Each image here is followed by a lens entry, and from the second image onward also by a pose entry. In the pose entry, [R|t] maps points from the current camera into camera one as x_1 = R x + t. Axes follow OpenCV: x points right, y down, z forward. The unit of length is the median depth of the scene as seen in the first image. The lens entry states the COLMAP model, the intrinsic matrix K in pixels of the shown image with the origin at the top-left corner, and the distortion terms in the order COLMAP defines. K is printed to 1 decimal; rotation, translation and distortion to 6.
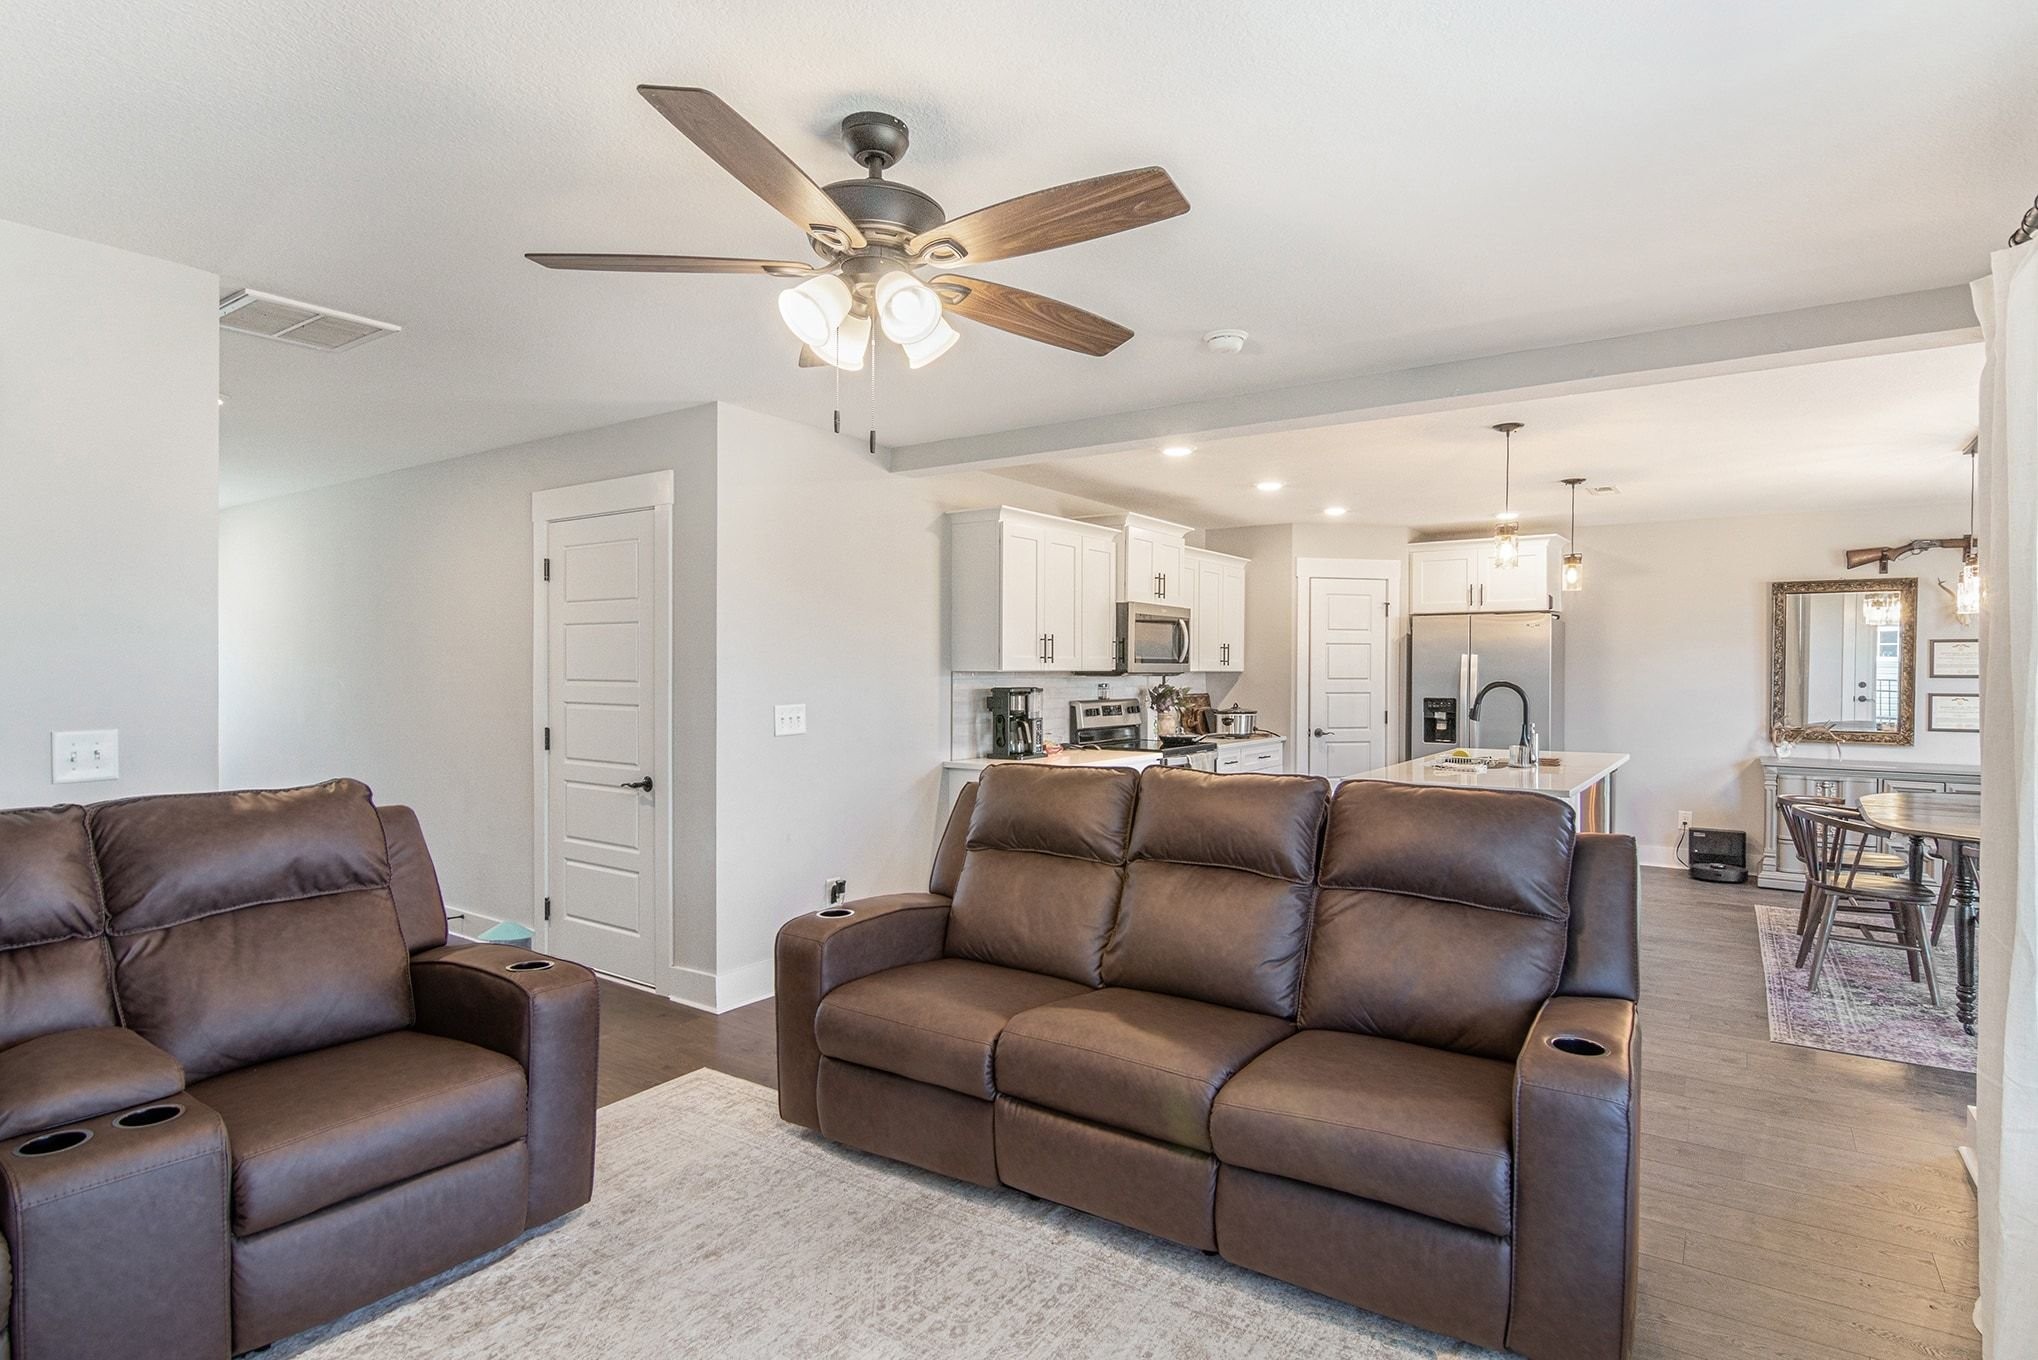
lens RADIAL K [[1018.5, 0, 1009.3], [0, 1018.5, 678.8], [0, 0, 1]] dist [-0.025394, -0.006875]
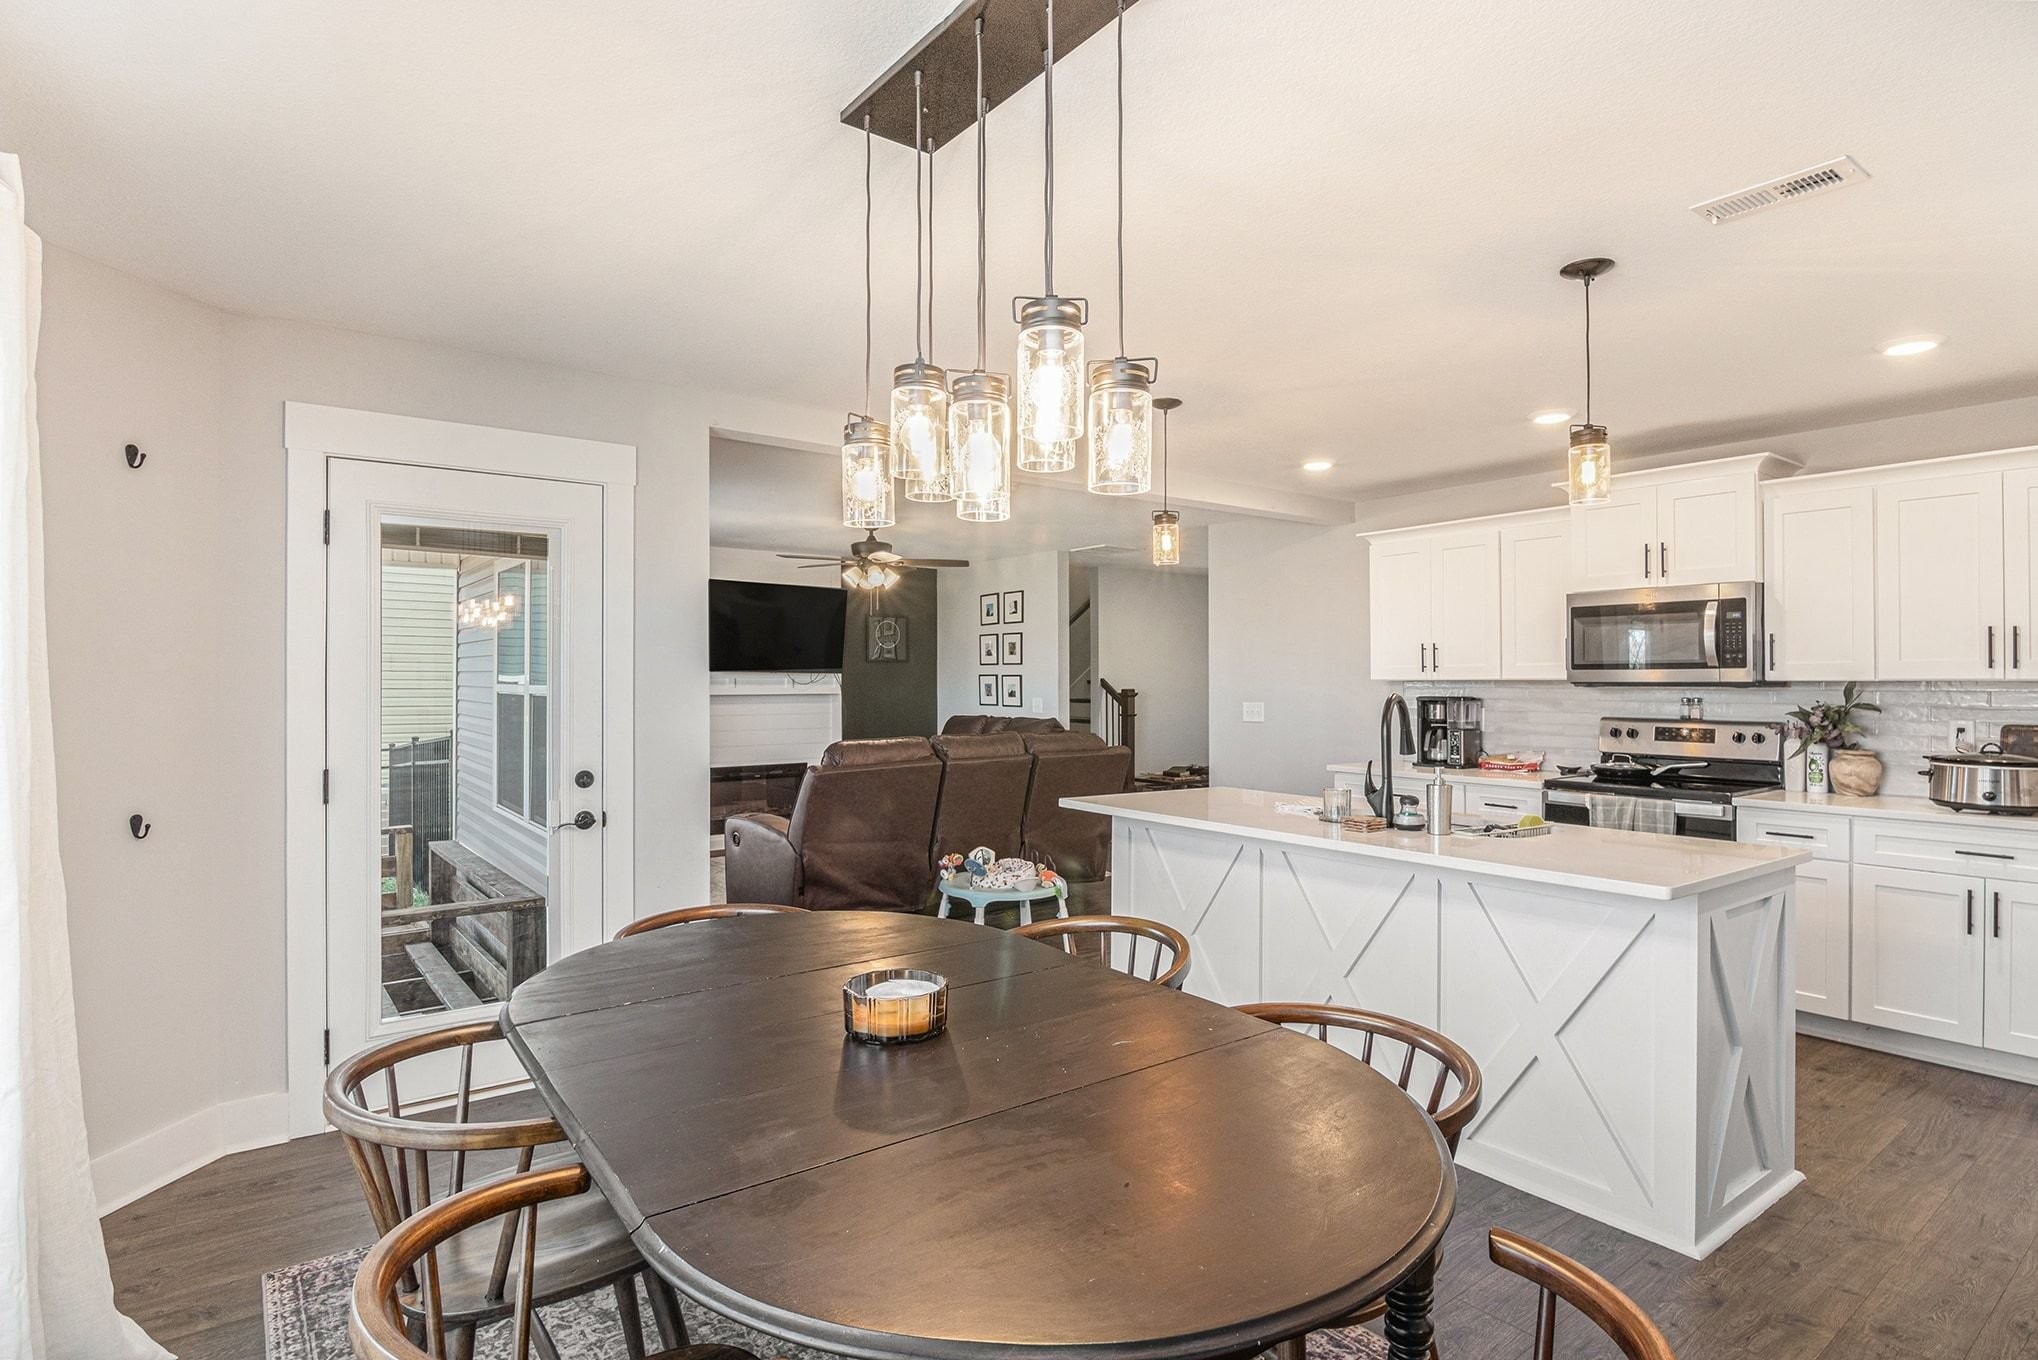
lens RADIAL K [[1065.7, 0, 1019.0], [0, 1065.7, 680.0], [0, 0, 1]] dist [0.002430, -0.000485]
pose [[-0.304137, -0.005598, -0.952612, 0.973285], [-0.012053, 0.999925, -0.002028, -0.000669], [0.952552, 0.010865, -0.304182, 0.780669]]
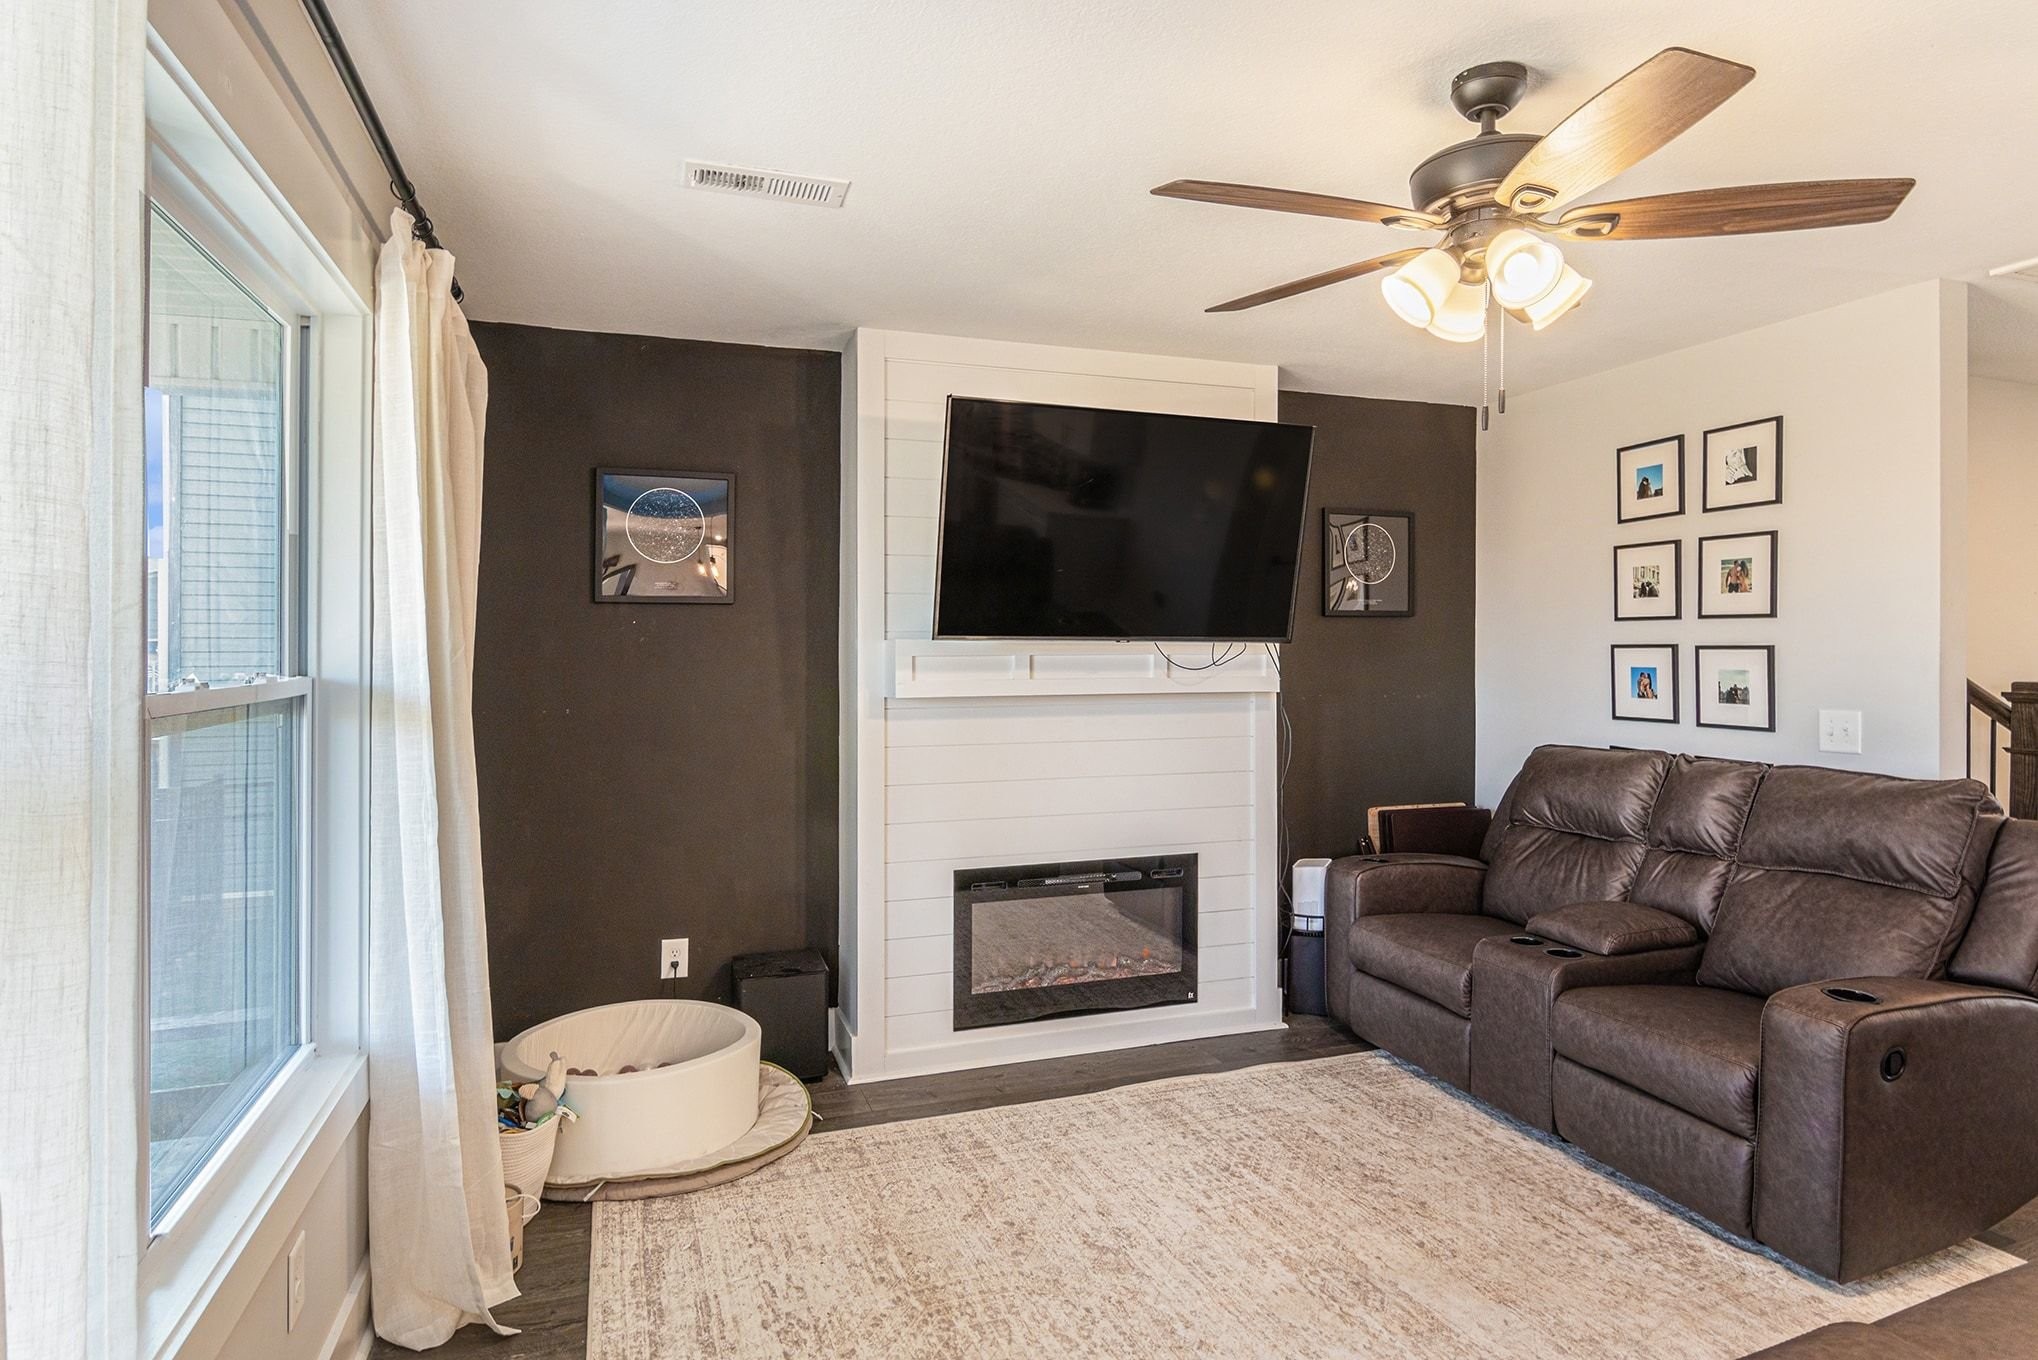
lens RADIAL K [[1133.2, 0, 1059.7], [0, 1133.2, 646.2], [0, 0, 1]] dist [-0.008058, -0.000954]
pose [[-0.548717, -0.002705, -0.836004, 0.288489], [-0.012330, 0.999912, 0.004857, -0.008354], [0.835918, 0.012973, -0.548702, 0.368225]]
